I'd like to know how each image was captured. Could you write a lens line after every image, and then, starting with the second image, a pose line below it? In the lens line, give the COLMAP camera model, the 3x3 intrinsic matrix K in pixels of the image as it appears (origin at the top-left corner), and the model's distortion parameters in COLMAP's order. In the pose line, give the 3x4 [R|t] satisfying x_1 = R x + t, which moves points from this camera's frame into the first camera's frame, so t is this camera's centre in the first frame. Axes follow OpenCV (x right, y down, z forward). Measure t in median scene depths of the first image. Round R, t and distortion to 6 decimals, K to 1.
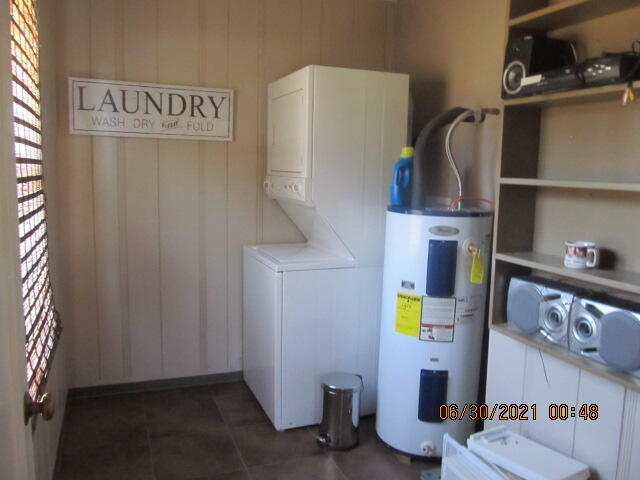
lens RADIAL K [[529.2, 0, 318.0], [0, 529.2, 237.7], [0, 0, 1]] dist [-0.043174, 0.000805]
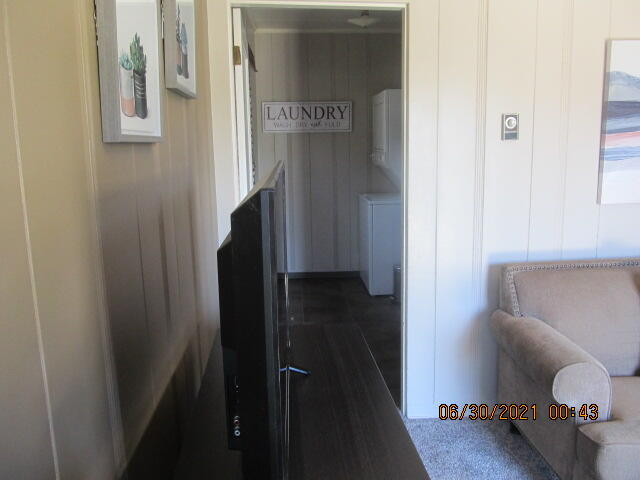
lens RADIAL K [[529.2, 0, 318.0], [0, 529.2, 237.7], [0, 0, 1]] dist [-0.043174, 0.000805]
pose [[0.947842, 0.015474, -0.318365, 0.291697], [-0.000478, 0.998889, 0.047129, 0.079406], [0.318740, -0.044518, 0.946796, -0.679725]]
